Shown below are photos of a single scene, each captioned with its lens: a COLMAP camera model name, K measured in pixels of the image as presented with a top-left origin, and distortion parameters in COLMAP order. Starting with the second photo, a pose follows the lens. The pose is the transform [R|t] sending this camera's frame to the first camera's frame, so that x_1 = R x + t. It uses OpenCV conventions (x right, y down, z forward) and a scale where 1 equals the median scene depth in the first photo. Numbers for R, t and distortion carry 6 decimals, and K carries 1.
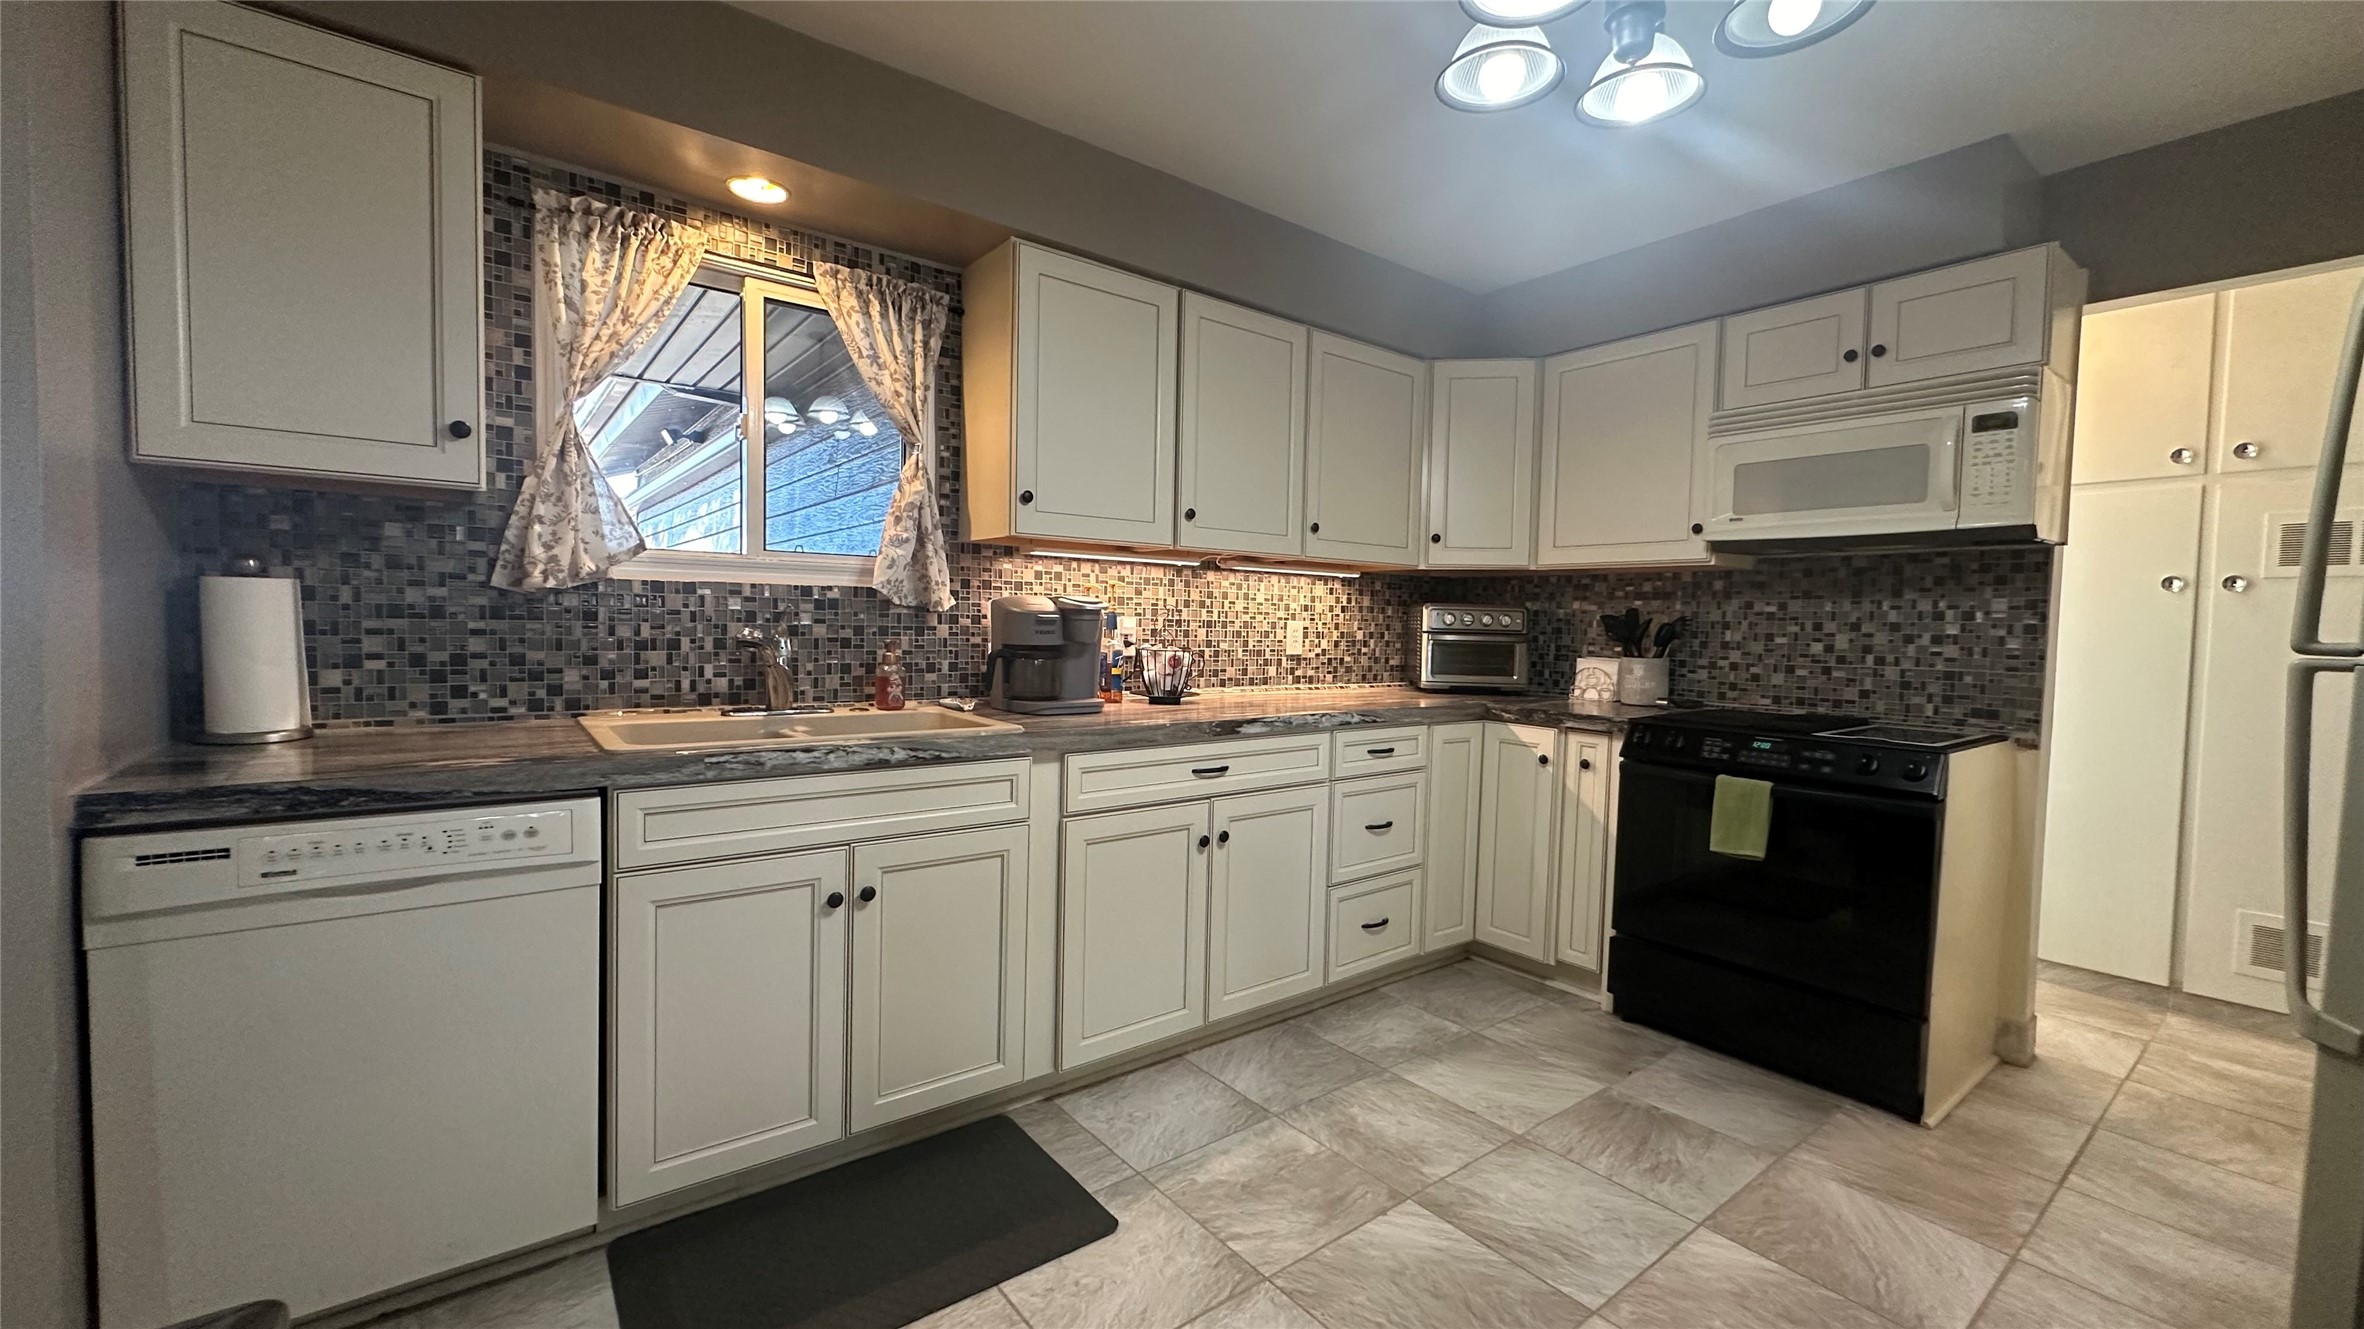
lens RADIAL K [[945.4, 0, 1177.1], [0, 945.4, 662.1], [0, 0, 1]] dist [-0.001525, 0.000664]
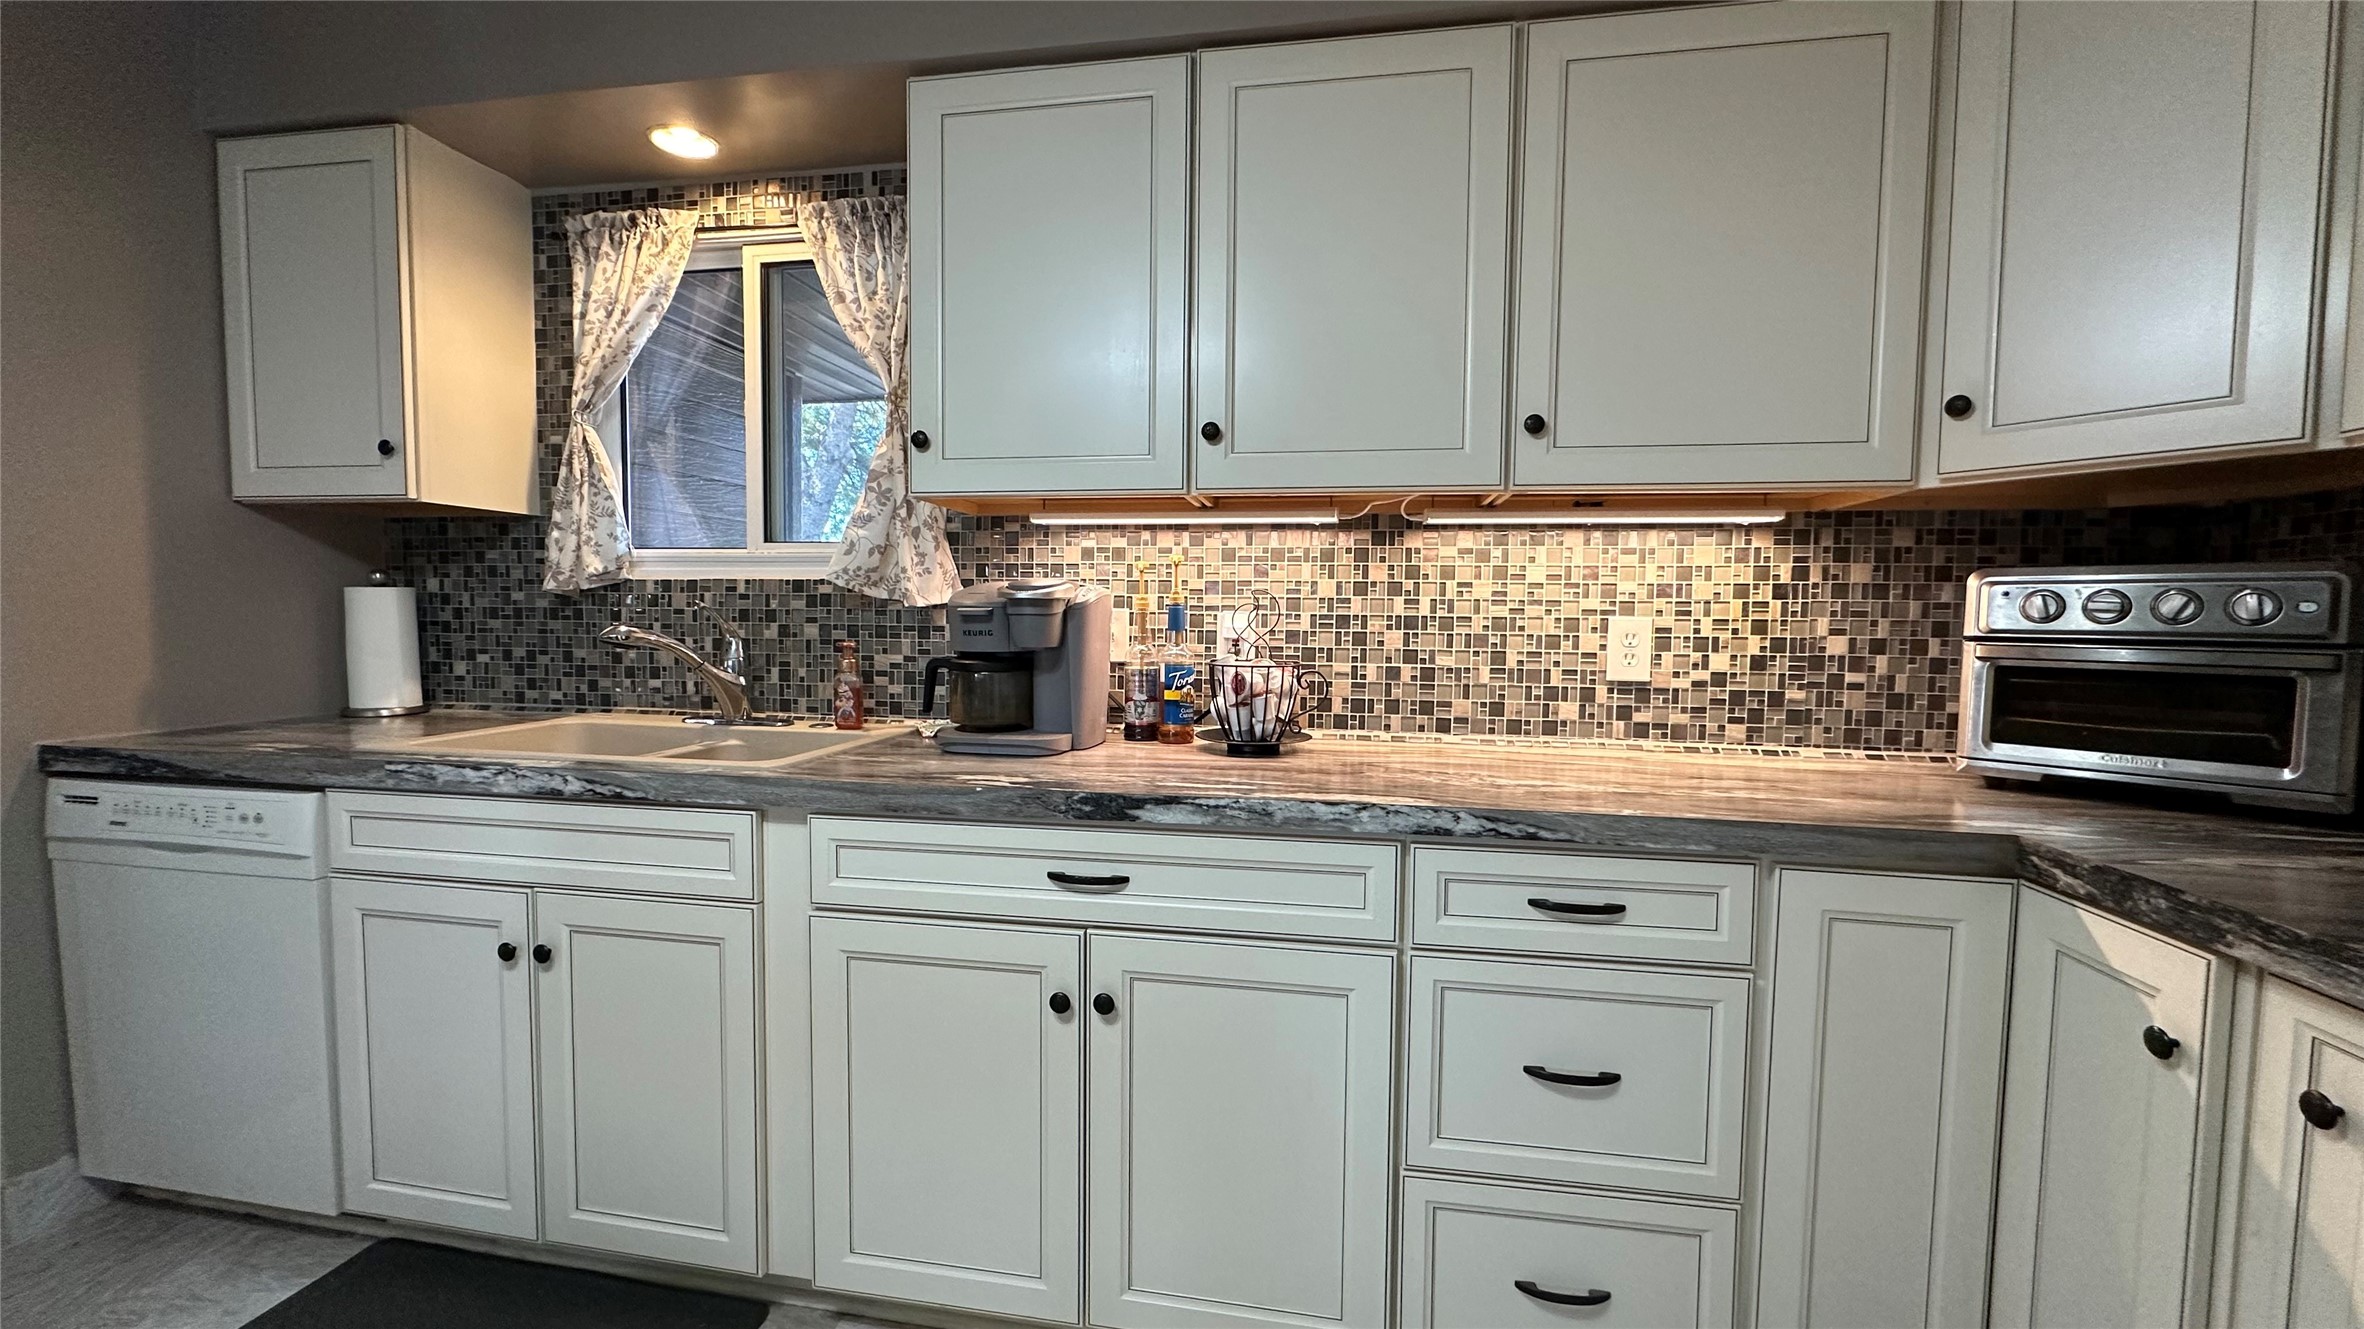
lens RADIAL K [[945.4, 0, 1175.7], [0, 945.4, 661.4], [0, 0, 1]] dist [-0.001525, 0.000664]
pose [[0.667053, 0.021502, -0.744700, 0.434165], [-0.030609, 0.999530, 0.001442, -0.014937], [0.744381, 0.021833, 0.667398, 0.592921]]
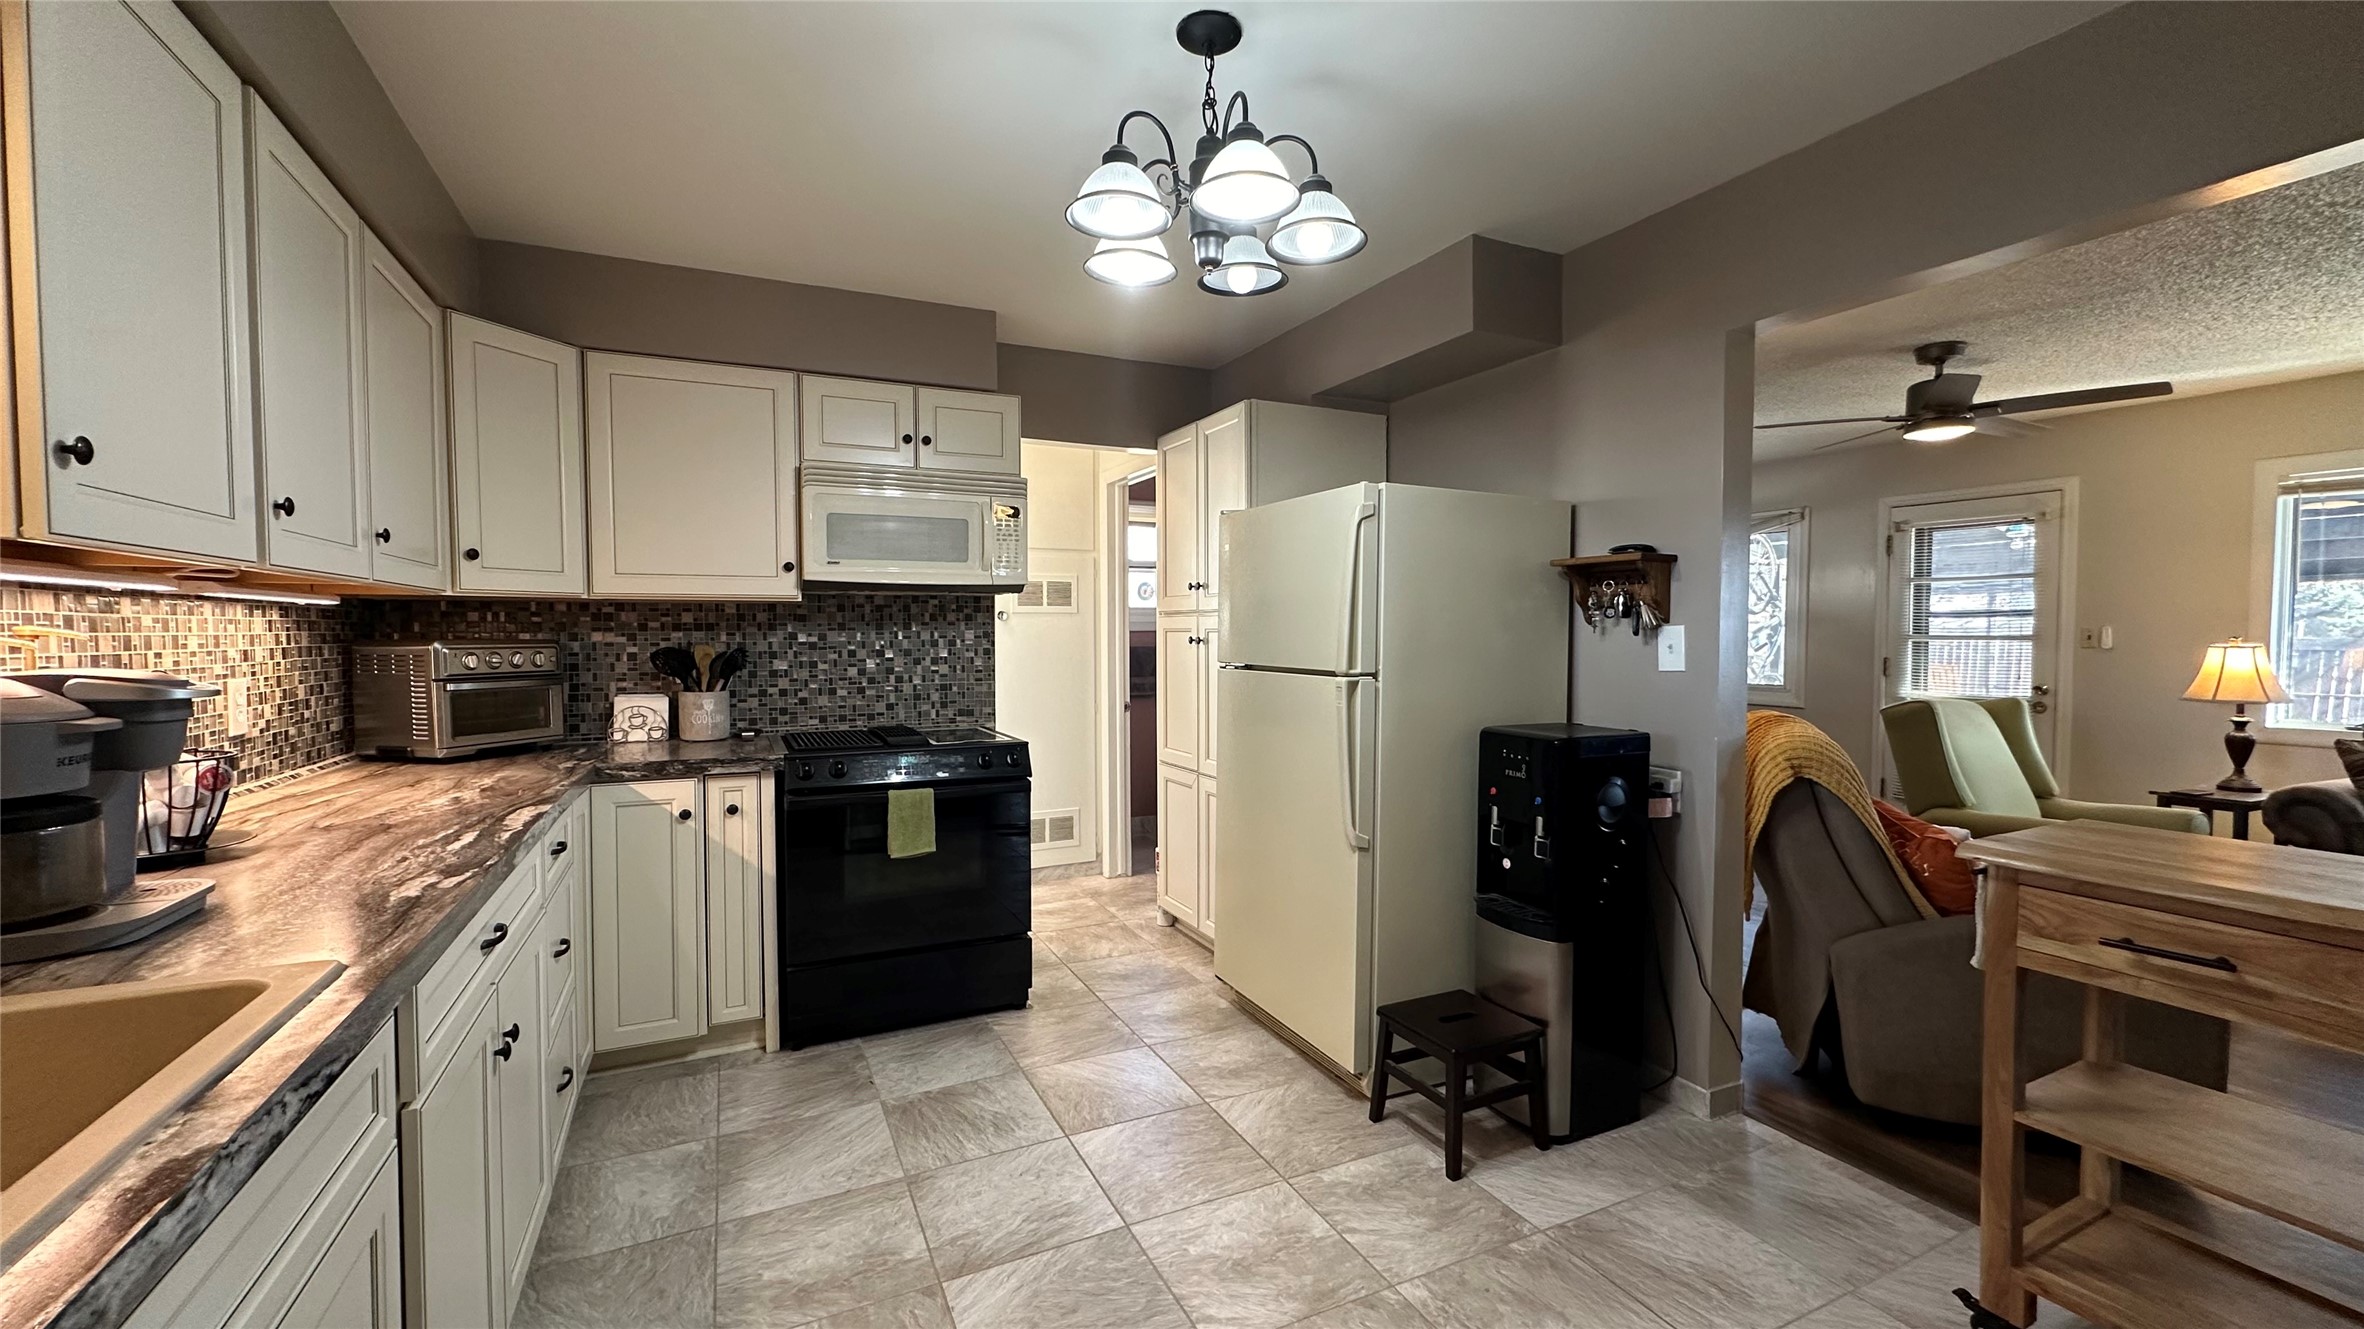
lens RADIAL K [[945.4, 0, 1188.4], [0, 945.4, 660.8], [0, 0, 1]] dist [-0.001525, 0.000664]
pose [[0.198385, -0.054234, 0.978623, -0.423918], [0.050043, 0.997726, 0.045148, -0.065013], [-0.978846, 0.040017, 0.200648, 0.372846]]
